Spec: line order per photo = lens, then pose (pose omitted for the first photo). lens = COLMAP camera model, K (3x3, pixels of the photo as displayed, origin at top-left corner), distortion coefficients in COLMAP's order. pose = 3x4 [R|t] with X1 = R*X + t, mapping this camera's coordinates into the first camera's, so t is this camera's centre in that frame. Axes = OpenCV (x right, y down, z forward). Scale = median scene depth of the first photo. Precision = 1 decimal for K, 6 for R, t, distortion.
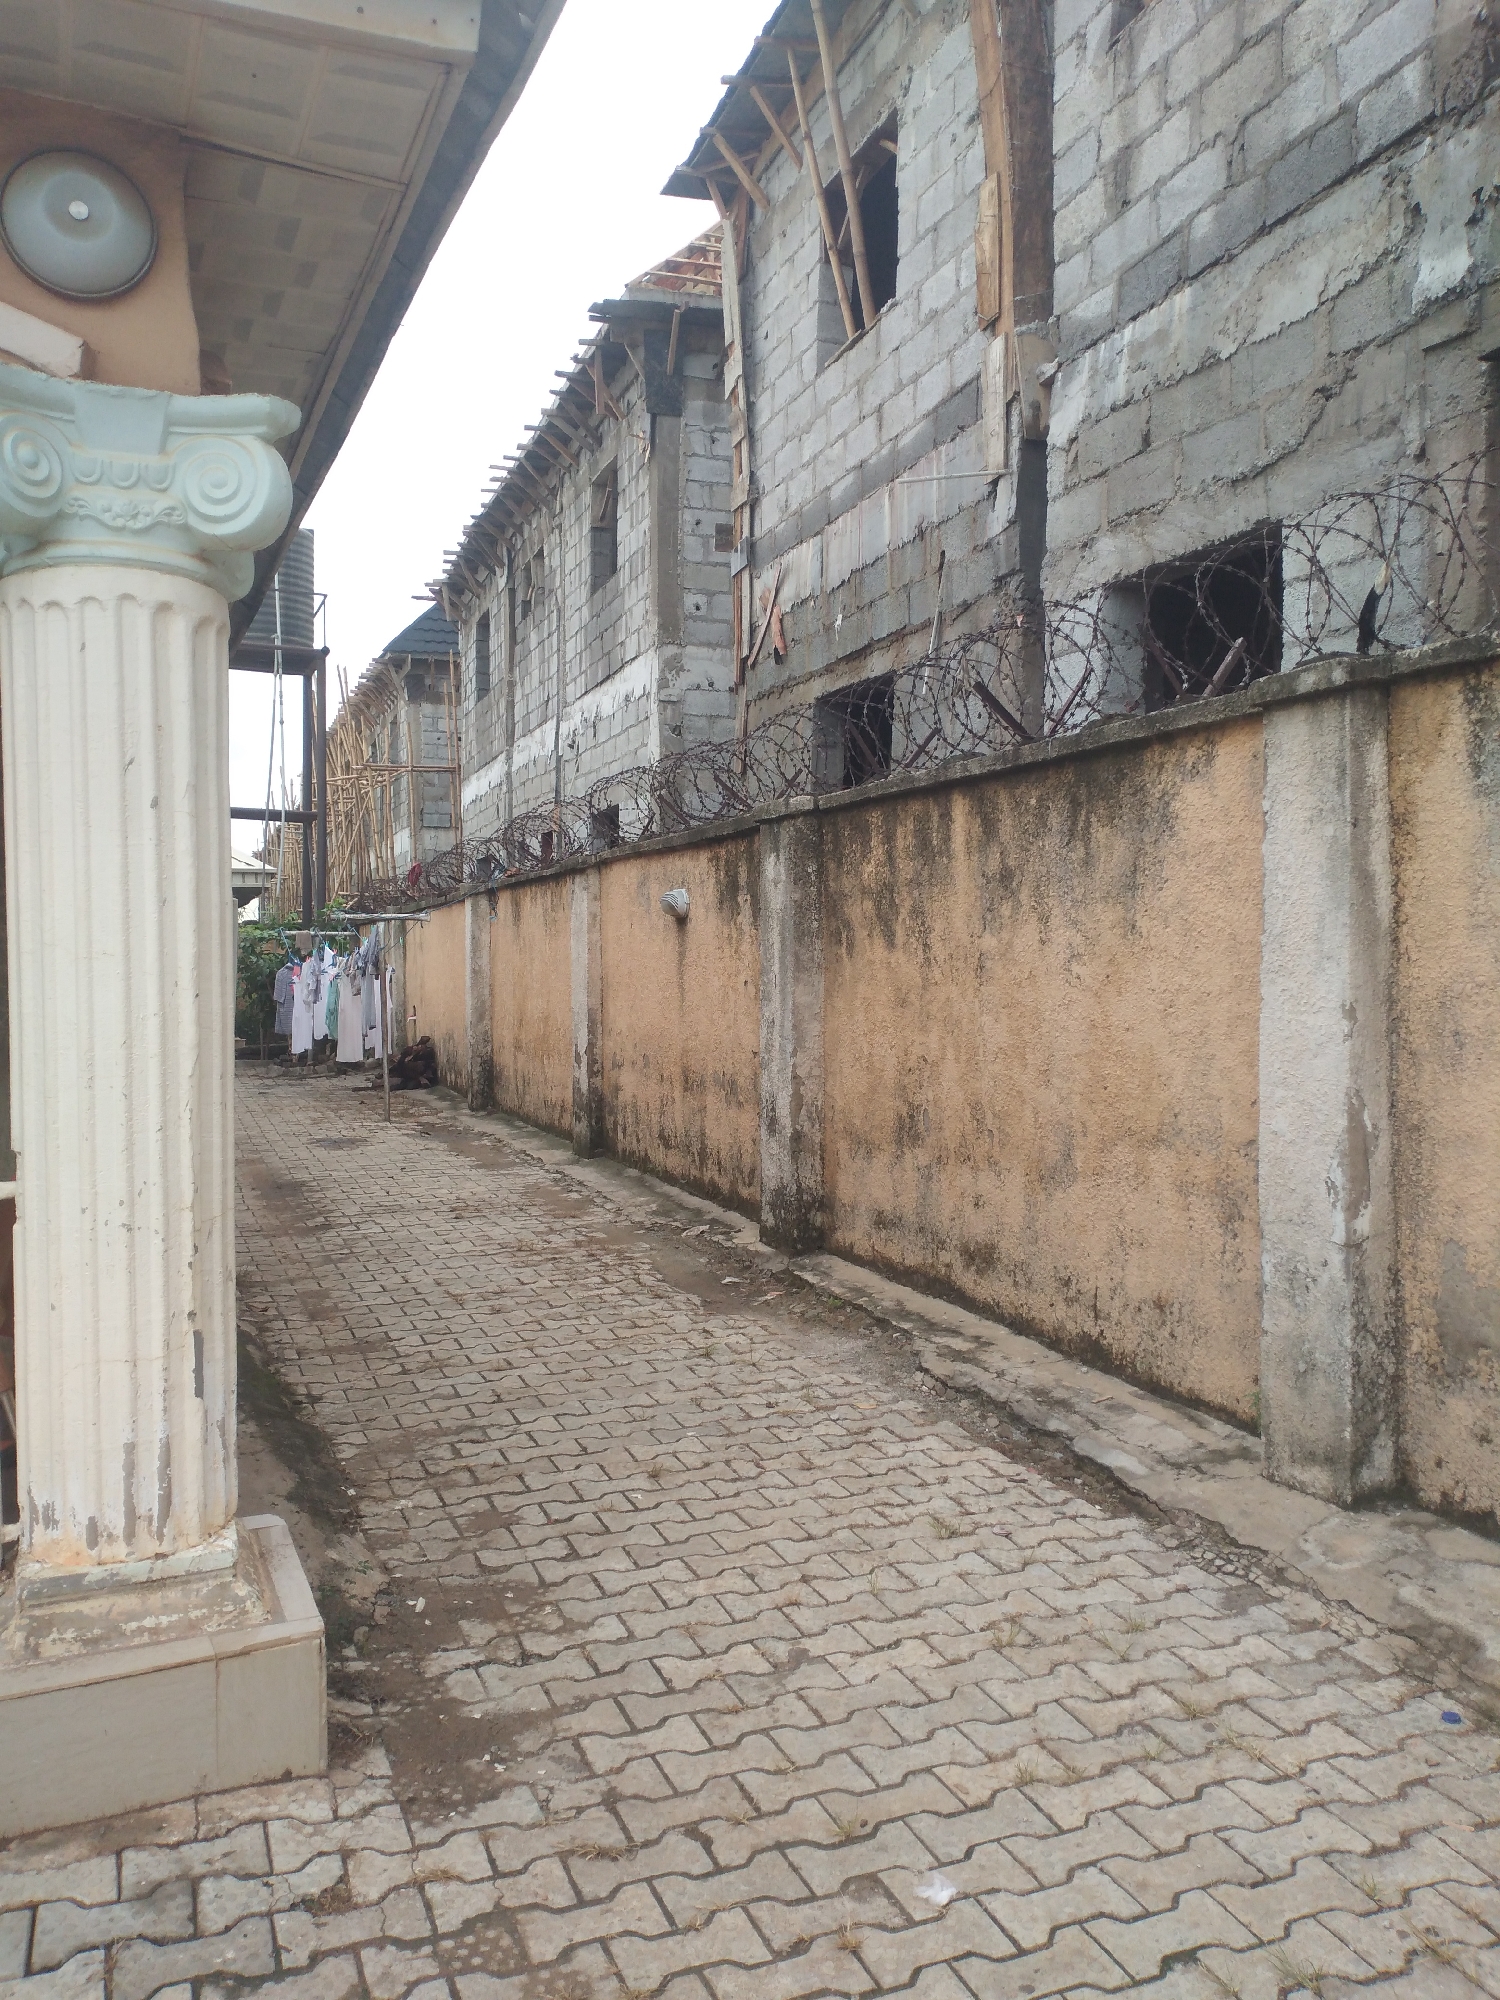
lens RADIAL K [[1551.4, 0, 750.0], [0, 1551.4, 1000.0], [0, 0, 1]] dist [0.147879, -0.256772]
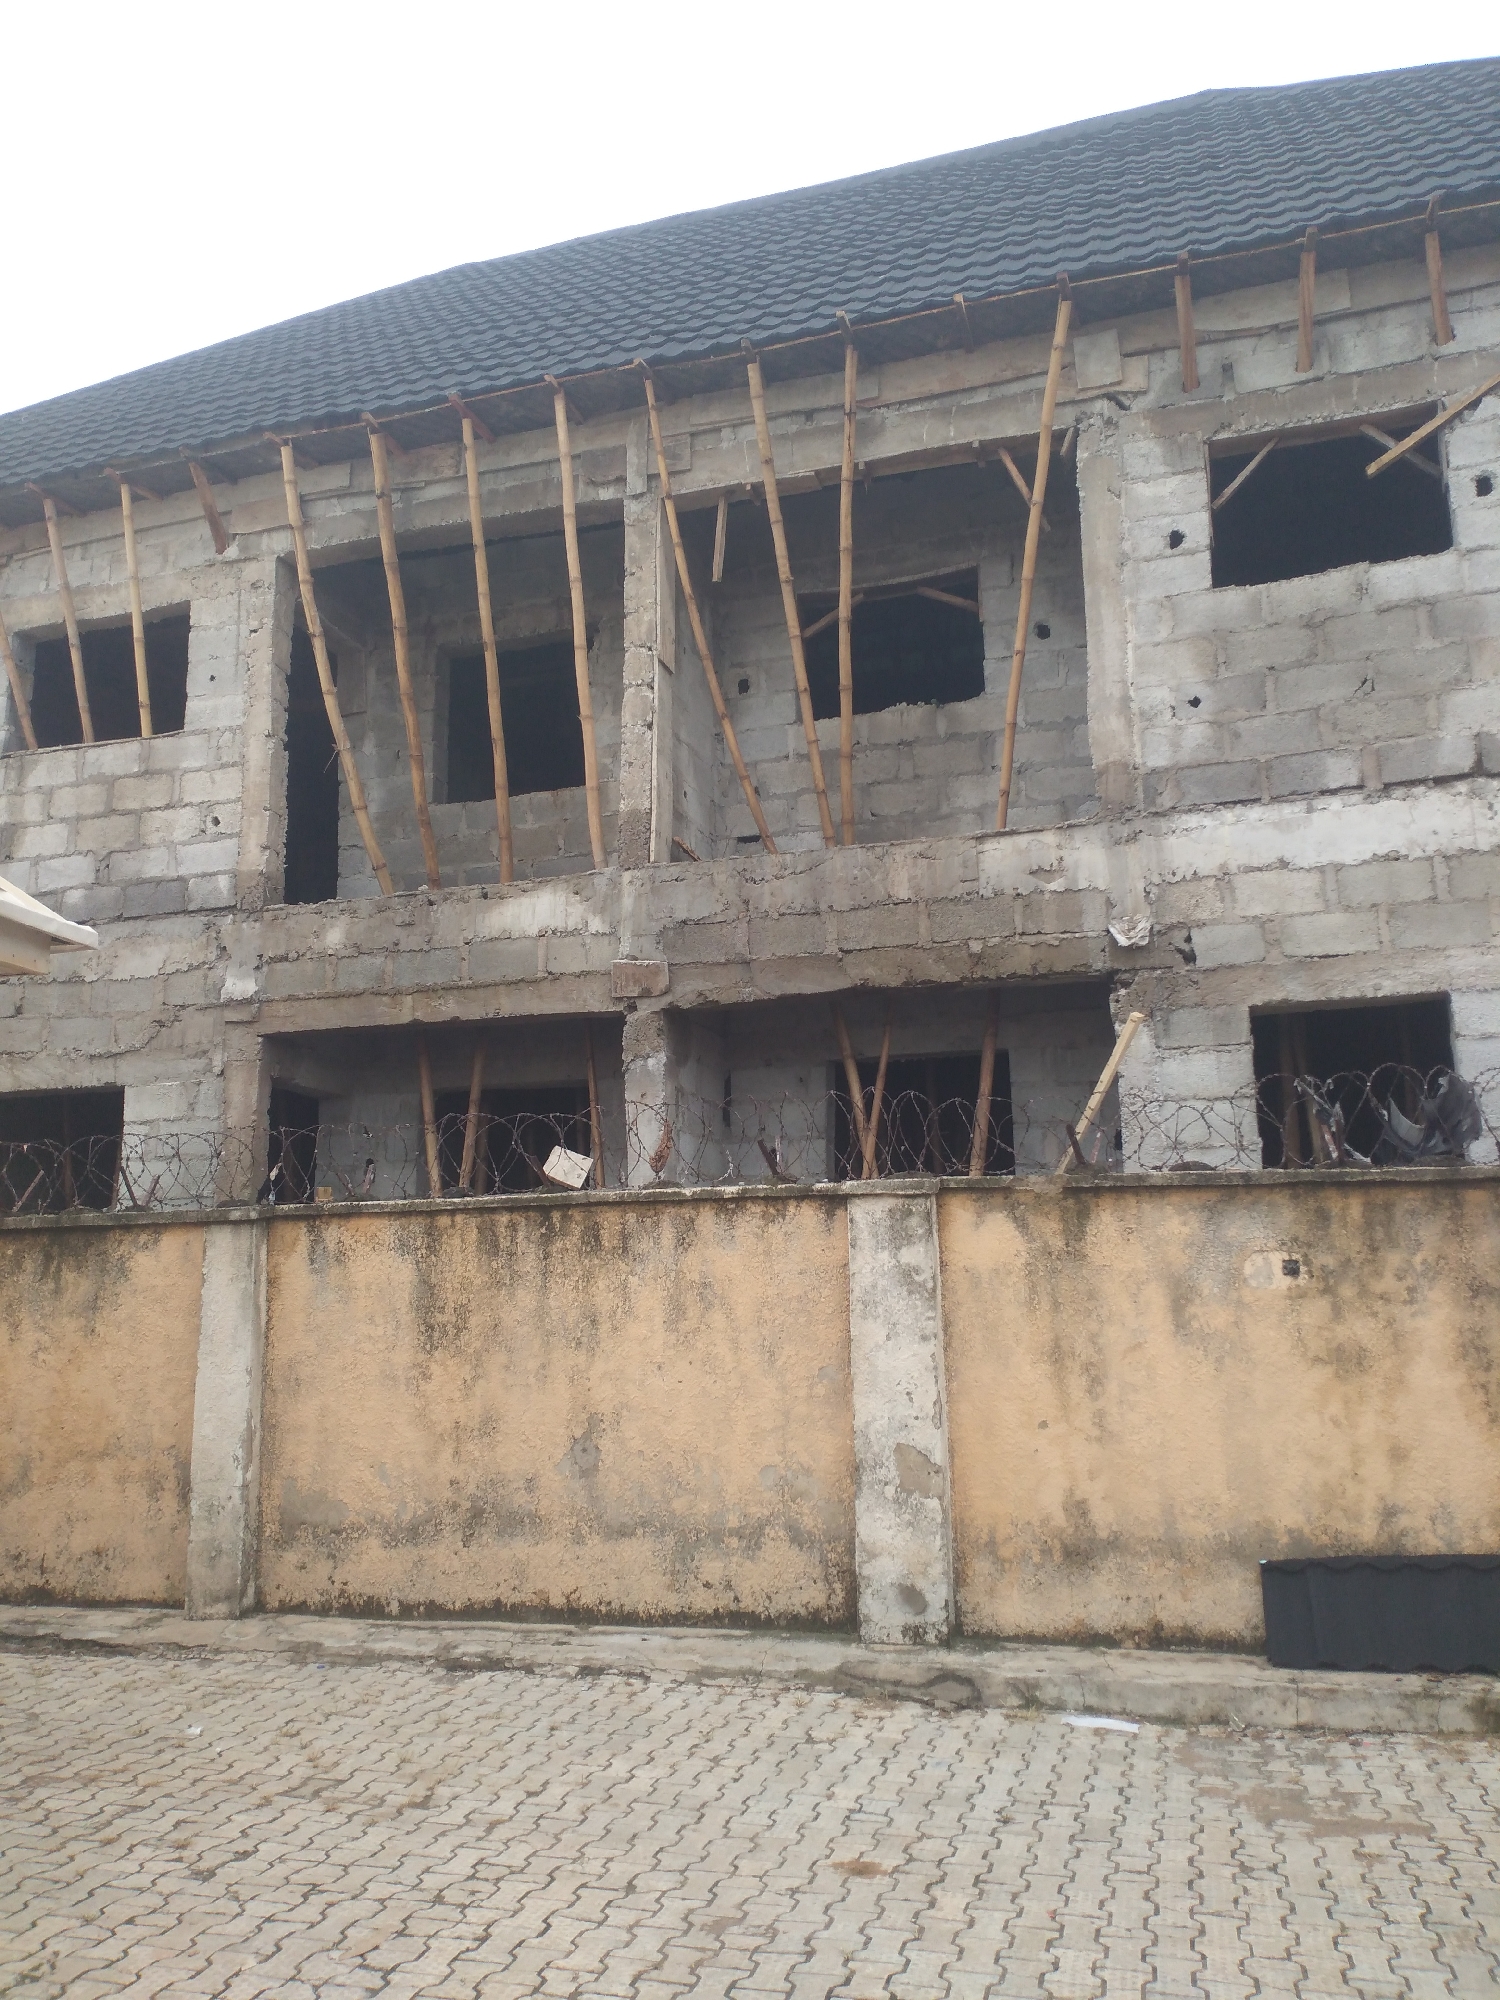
lens RADIAL K [[1551.4, 0, 750.0], [0, 1551.4, 1000.0], [0, 0, 1]] dist [0.147879, -0.256772]
pose [[0.601398, 0.153951, 0.783977, -0.457596], [0.036187, 0.975004, -0.219222, 0.004417], [-0.798130, 0.160209, 0.580794, -0.411356]]
